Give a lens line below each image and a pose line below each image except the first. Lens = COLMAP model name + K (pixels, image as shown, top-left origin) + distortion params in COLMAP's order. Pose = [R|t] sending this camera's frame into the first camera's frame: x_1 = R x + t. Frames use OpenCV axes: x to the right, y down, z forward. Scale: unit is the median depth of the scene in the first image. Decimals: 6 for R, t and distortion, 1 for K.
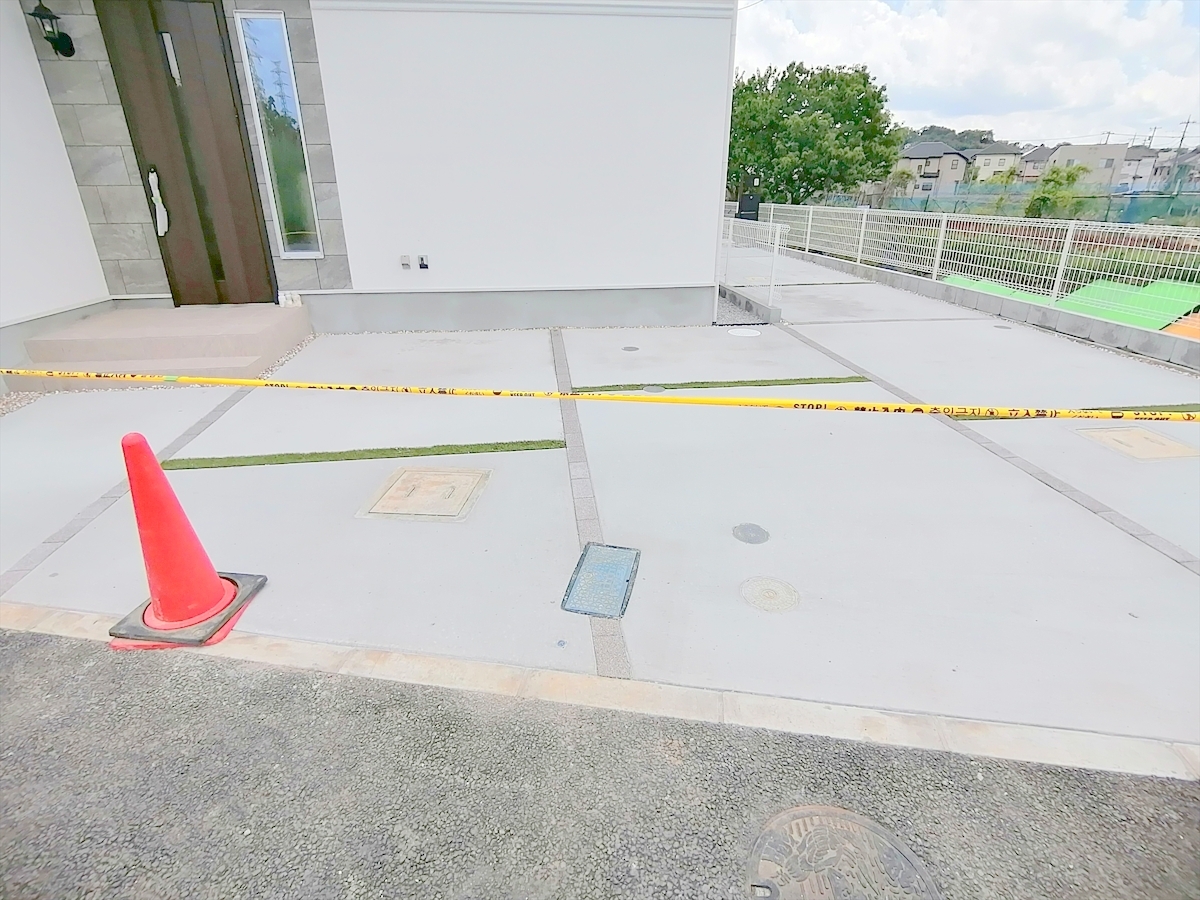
lens RADIAL K [[620.0, 0, 600.0], [0, 620.0, 450.0], [0, 0, 1]] dist [-0.051486, 0.029459]
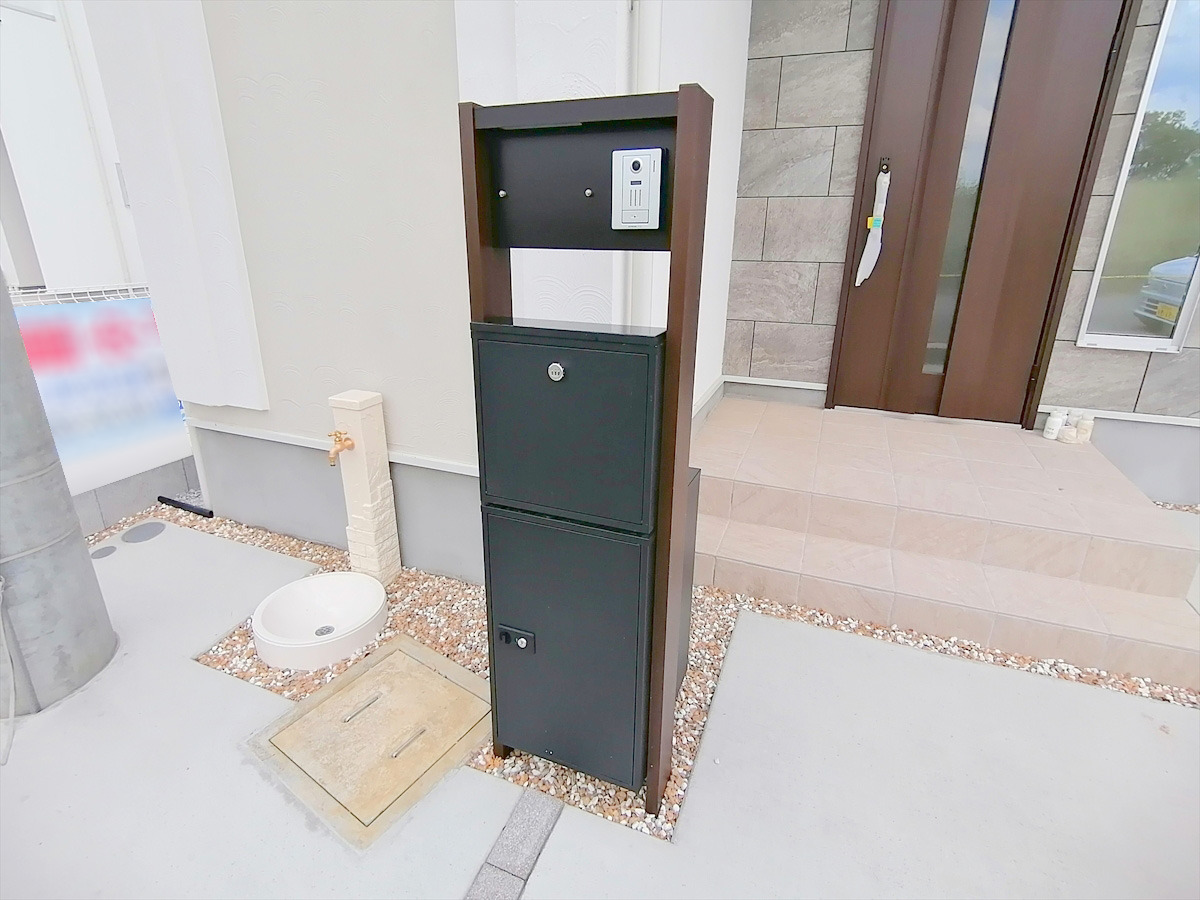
lens RADIAL K [[603.6, 0, 600.0], [0, 603.6, 450.0], [0, 0, 1]] dist [0.003034, -0.000080]
pose [[0.892595, 0.161577, -0.420913, -0.636525], [-0.186524, 0.982277, -0.018477, -0.143717], [0.410467, 0.095003, 0.906913, 0.395063]]
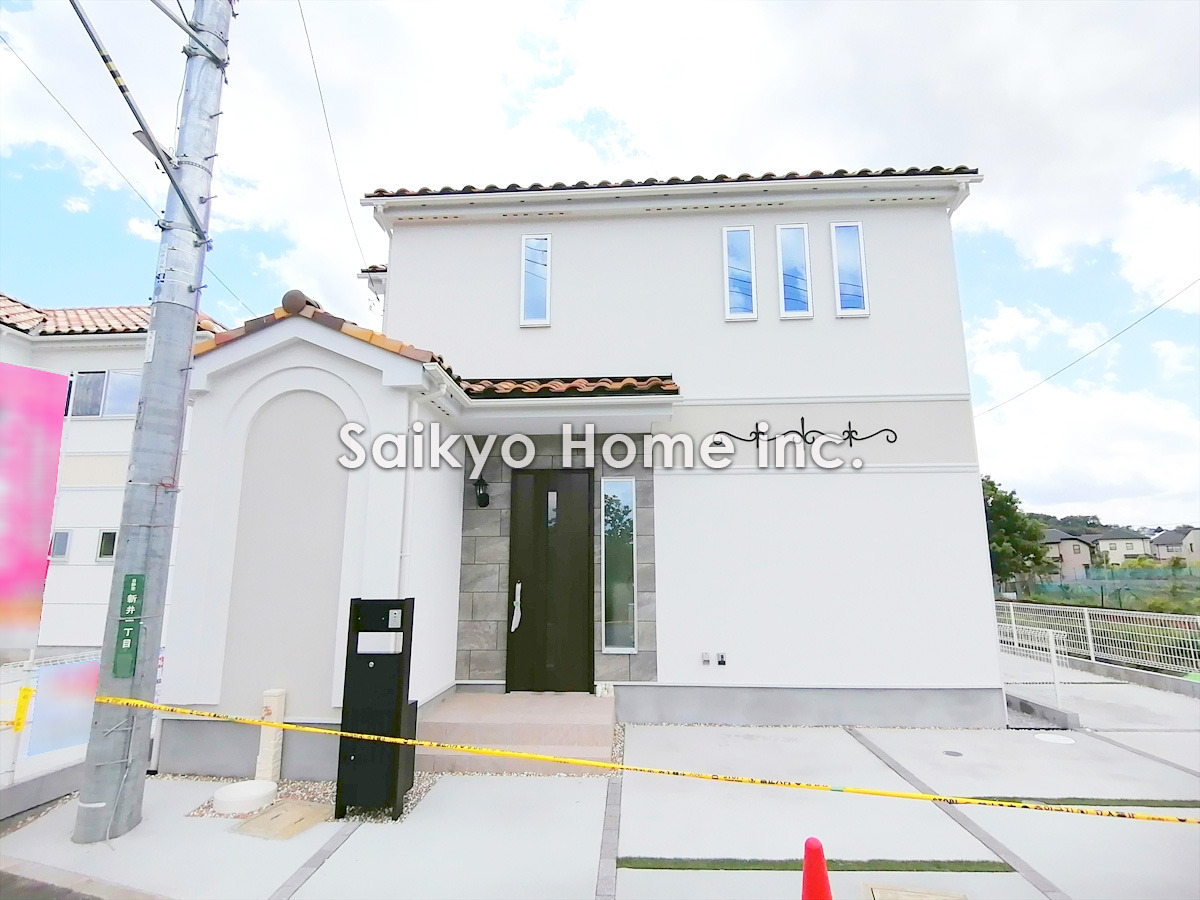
lens RADIAL K [[603.6, 0, 600.0], [0, 603.6, 450.0], [0, 0, 1]] dist [0.003034, -0.000080]
pose [[0.987564, -0.030454, -0.154237, -0.330673], [-0.061901, 0.826490, -0.559538, 0.012774], [0.144516, 0.562127, 0.814327, -0.157764]]
